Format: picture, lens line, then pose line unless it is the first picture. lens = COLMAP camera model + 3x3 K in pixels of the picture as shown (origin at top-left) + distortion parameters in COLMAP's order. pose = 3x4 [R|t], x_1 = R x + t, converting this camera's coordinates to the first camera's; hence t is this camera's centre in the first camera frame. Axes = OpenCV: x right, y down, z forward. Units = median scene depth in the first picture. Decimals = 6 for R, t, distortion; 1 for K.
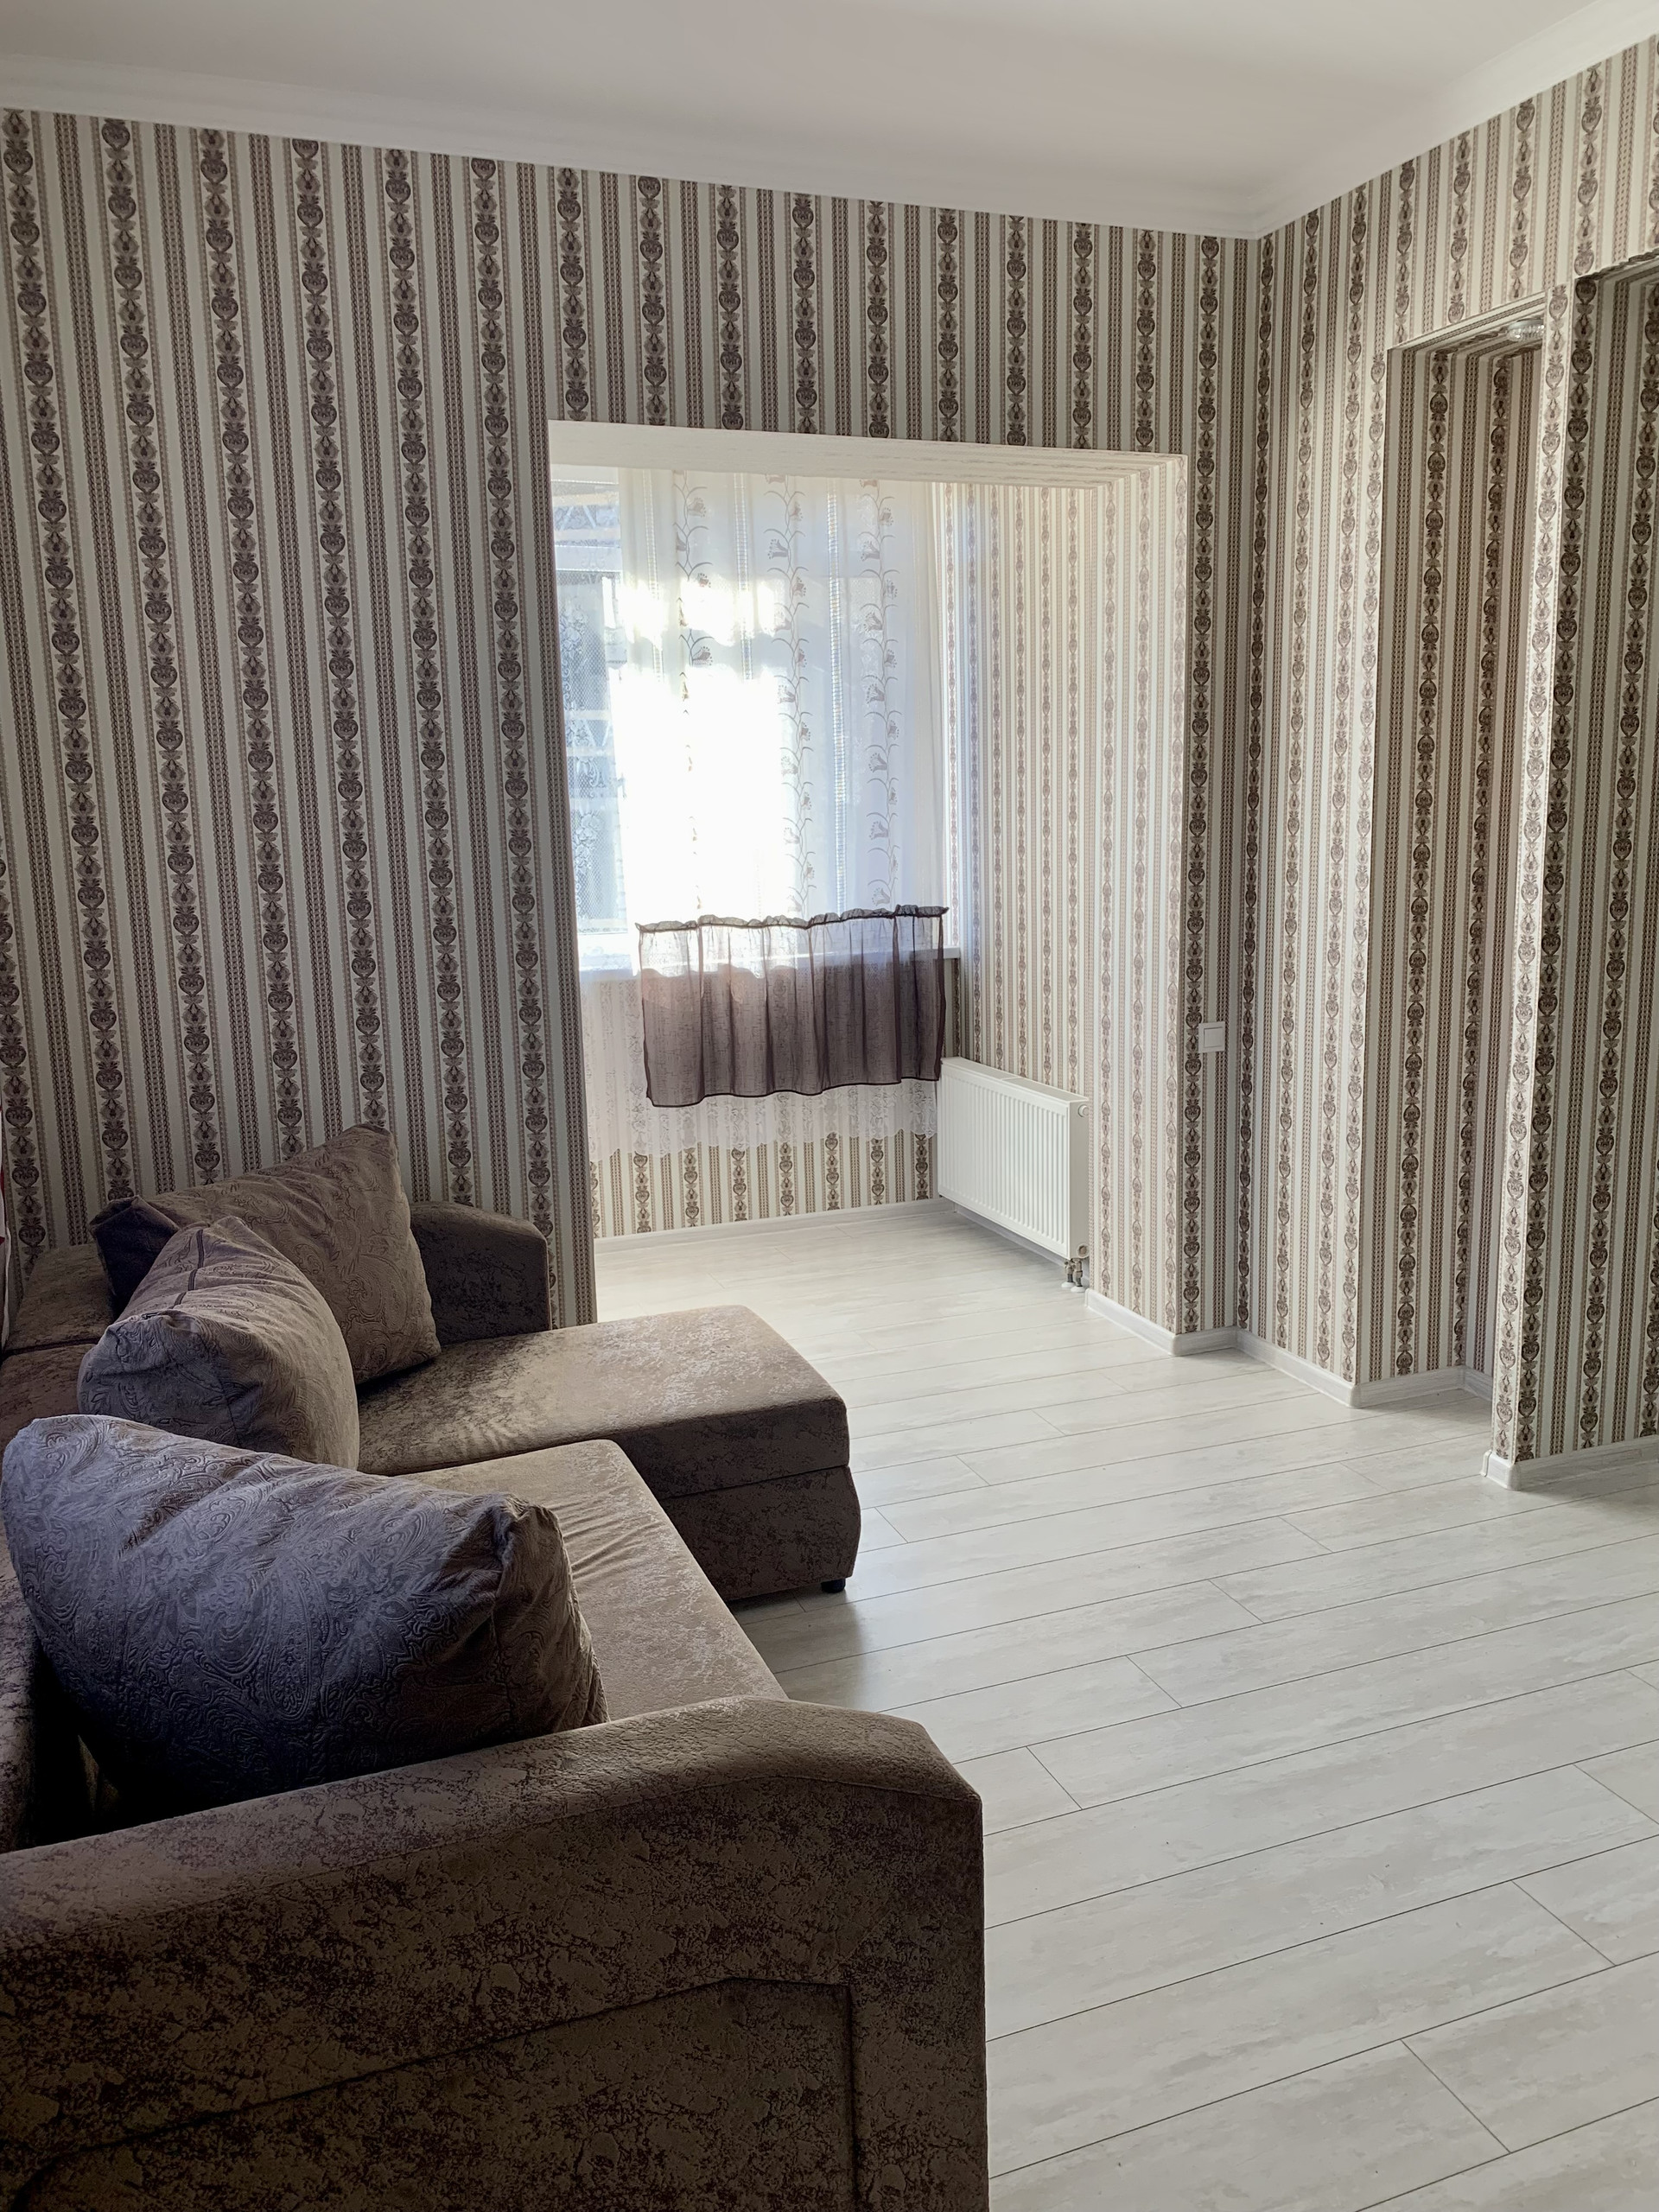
lens RADIAL K [[1715.1, 0, 829.5], [0, 1715.1, 1106.0], [0, 0, 1]] dist [0.047382, -0.050963]
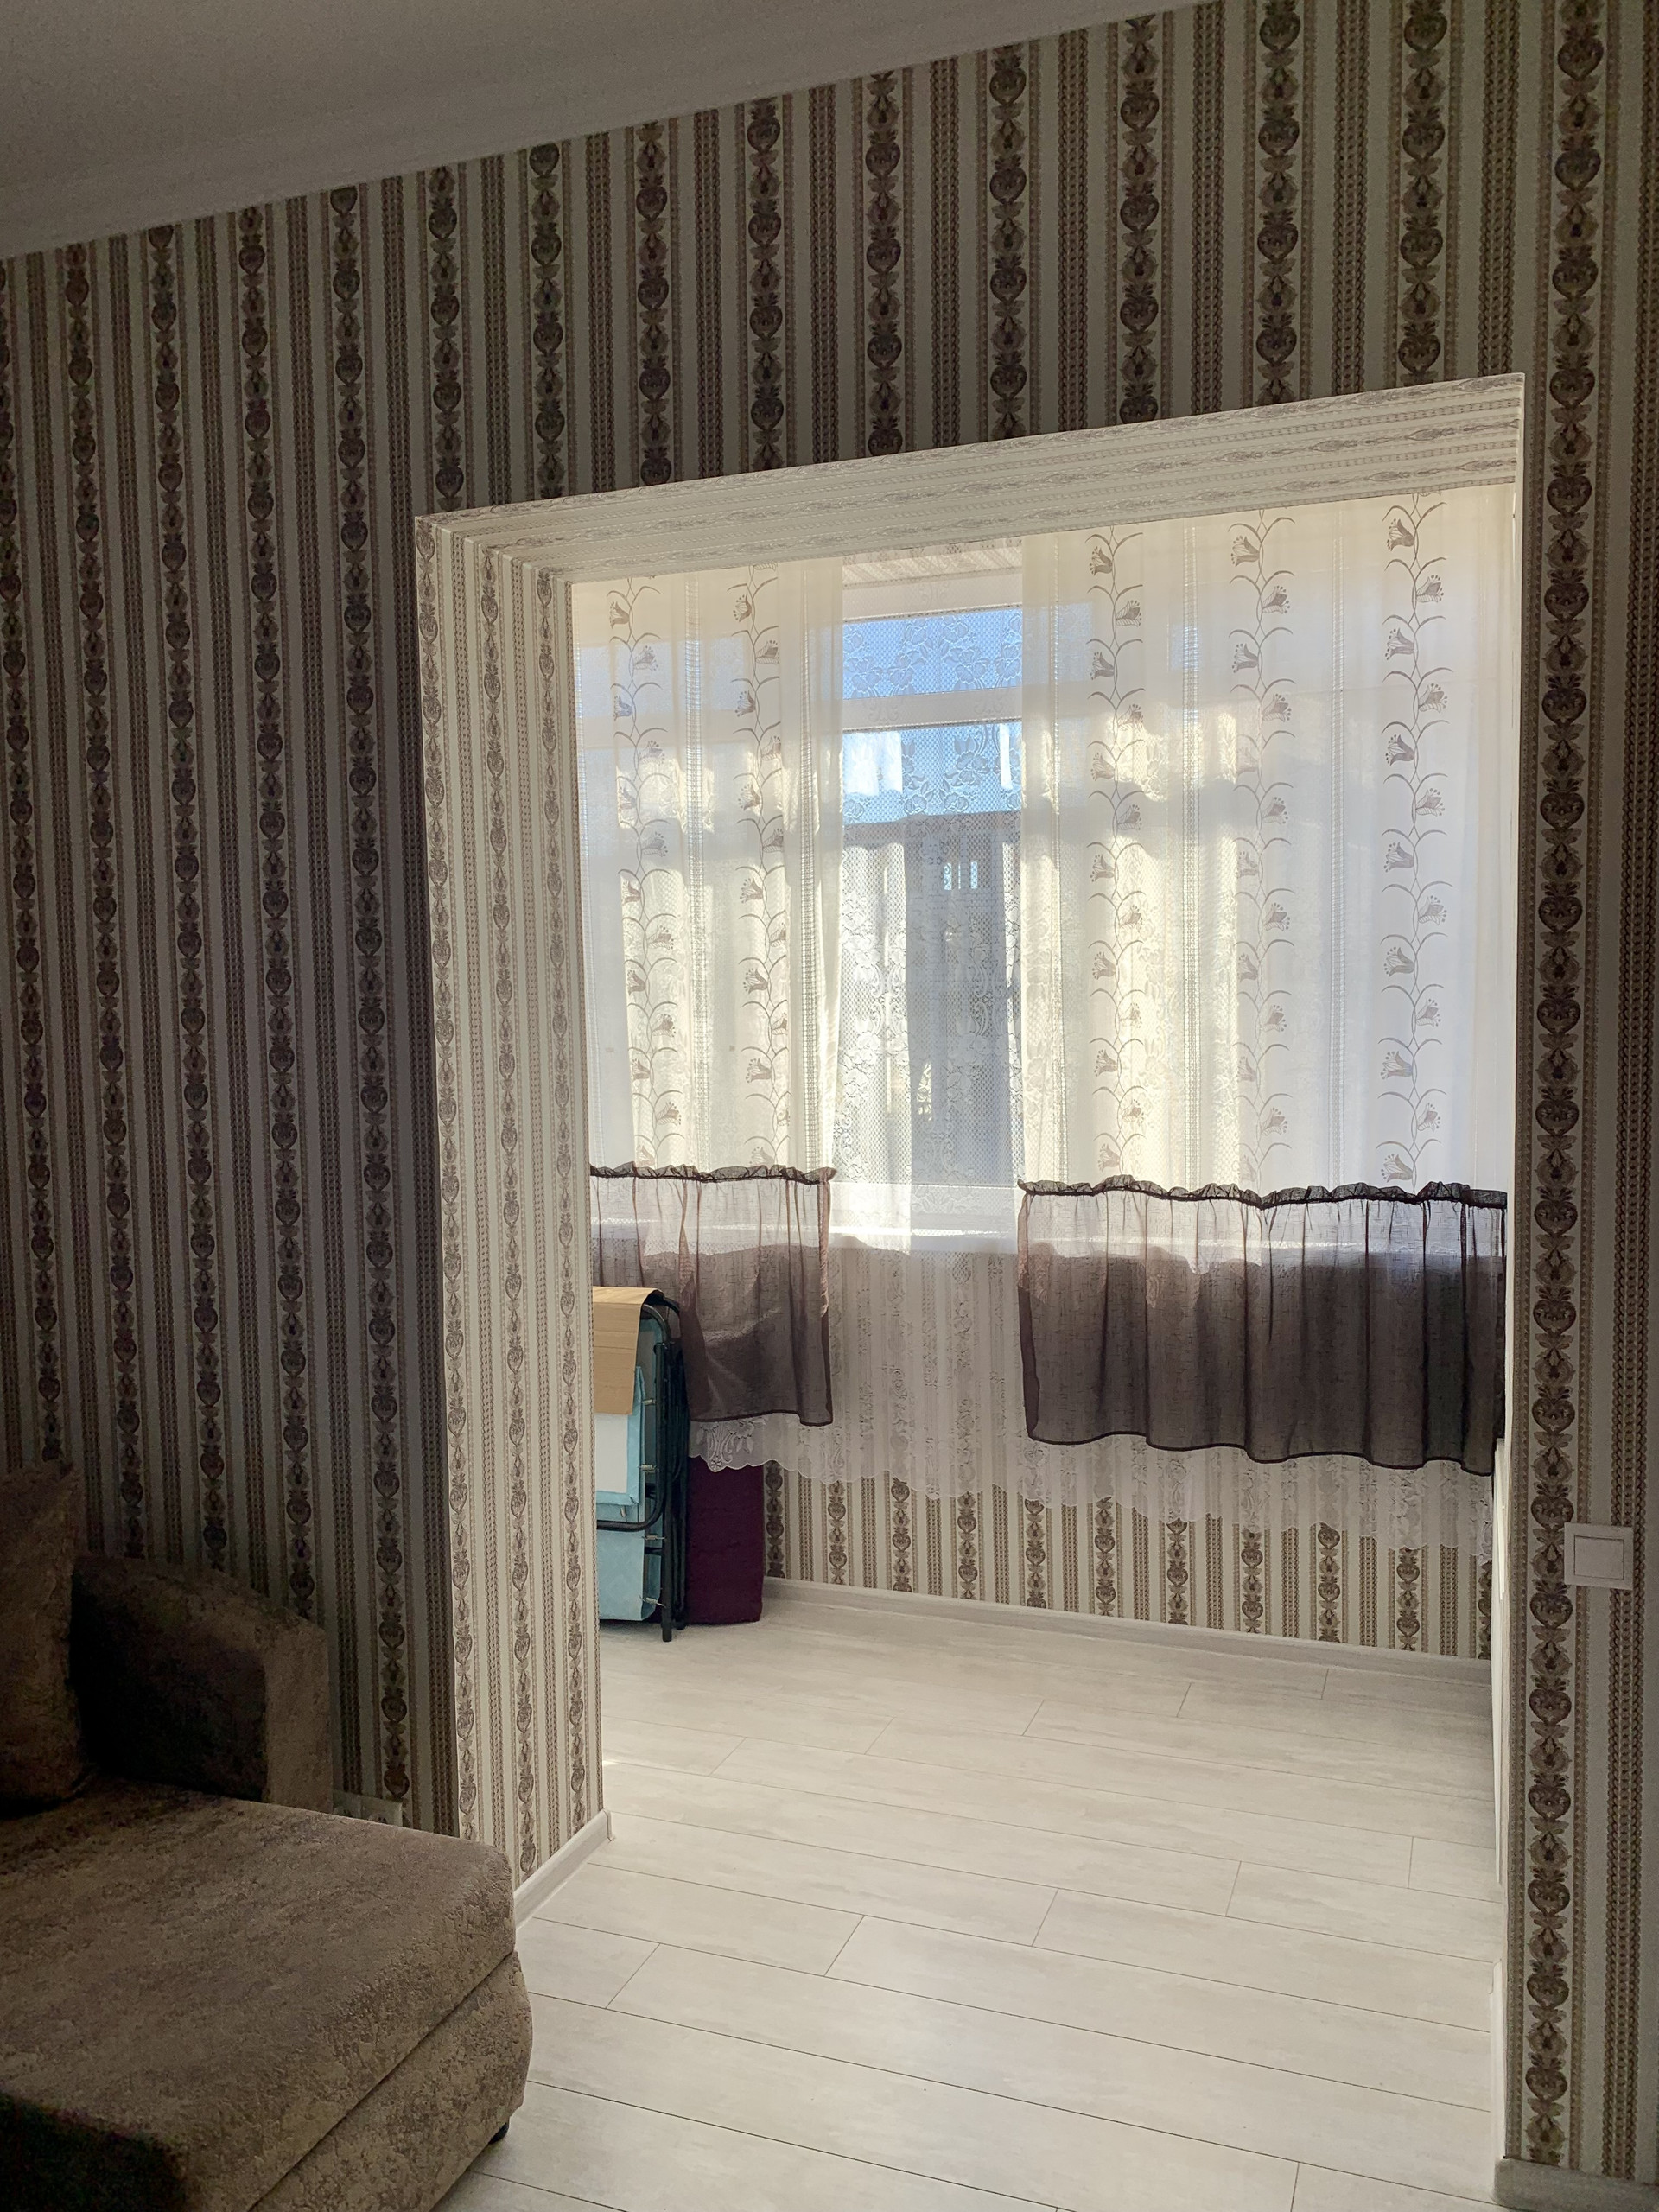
lens RADIAL K [[1715.1, 0, 829.5], [0, 1715.1, 1106.0], [0, 0, 1]] dist [0.047382, -0.050963]
pose [[0.749936, 0.058362, -0.658931, 0.412089], [-0.117515, 0.992011, -0.045883, -0.129322], [0.650988, 0.111844, 0.750803, 0.547840]]
